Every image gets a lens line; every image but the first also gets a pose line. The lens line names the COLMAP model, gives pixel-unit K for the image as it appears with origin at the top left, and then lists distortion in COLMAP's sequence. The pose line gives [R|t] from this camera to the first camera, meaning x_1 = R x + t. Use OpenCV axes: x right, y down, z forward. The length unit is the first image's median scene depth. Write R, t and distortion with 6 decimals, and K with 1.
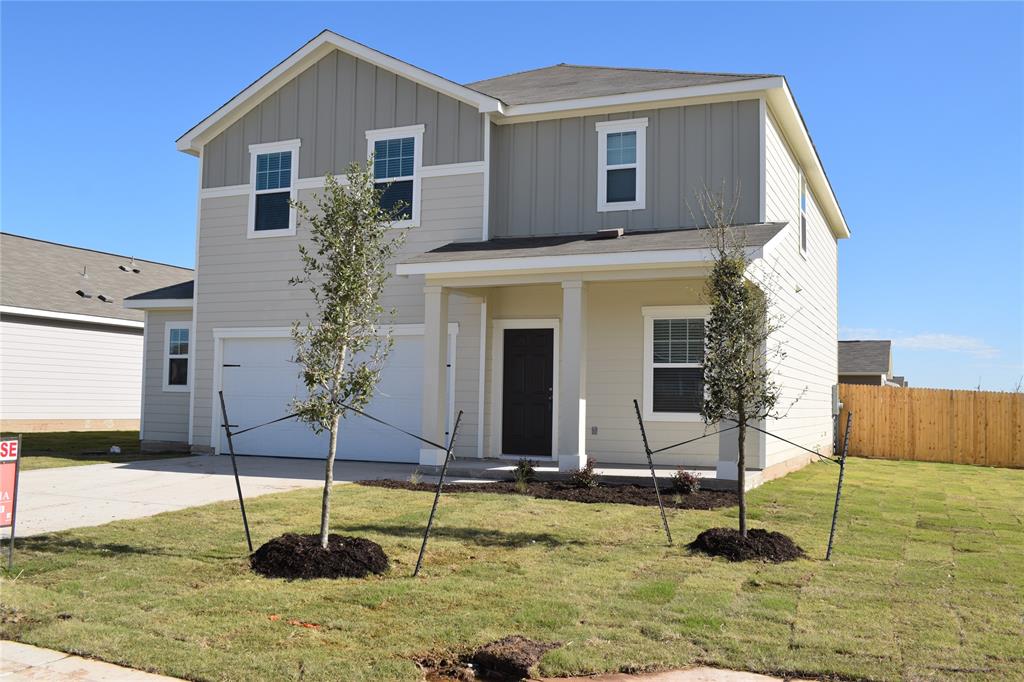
lens RADIAL K [[955.3, 0, 511.6], [0, 955.3, 337.5], [0, 0, 1]] dist [-0.017122, 0.000000]
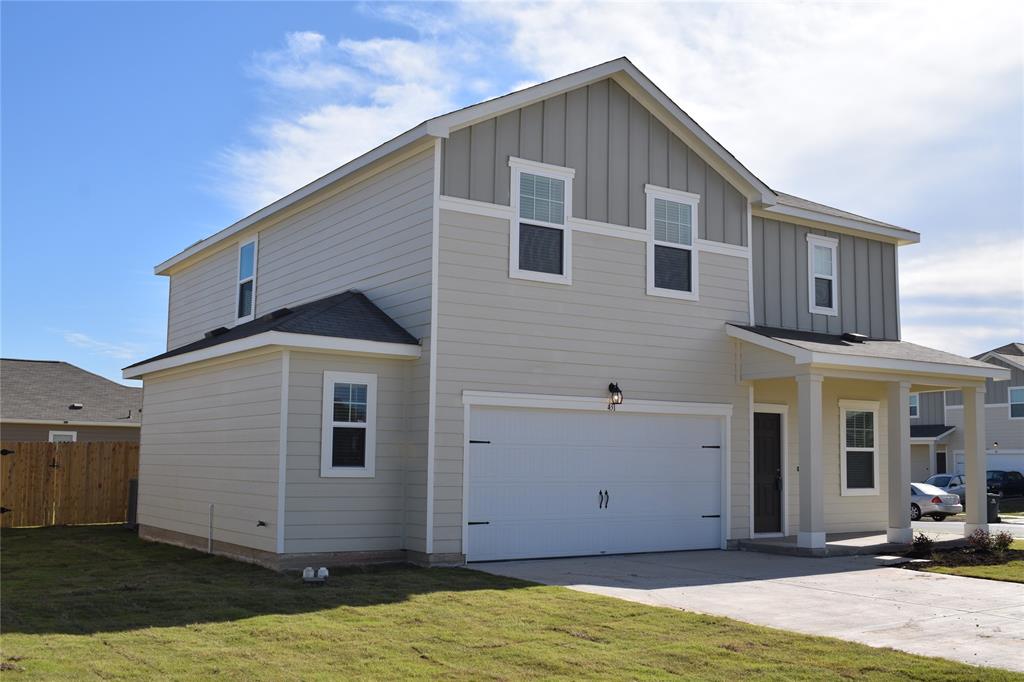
lens RADIAL K [[1056.9, 0, 513.5], [0, 1056.9, 345.4], [0, 0, 1]] dist [-0.004688, 0.000000]
pose [[0.522731, 0.077392, 0.848977, -1.064882], [-0.061011, 0.996713, -0.053293, -0.003558], [-0.850312, -0.023939, 0.525735, 0.584863]]
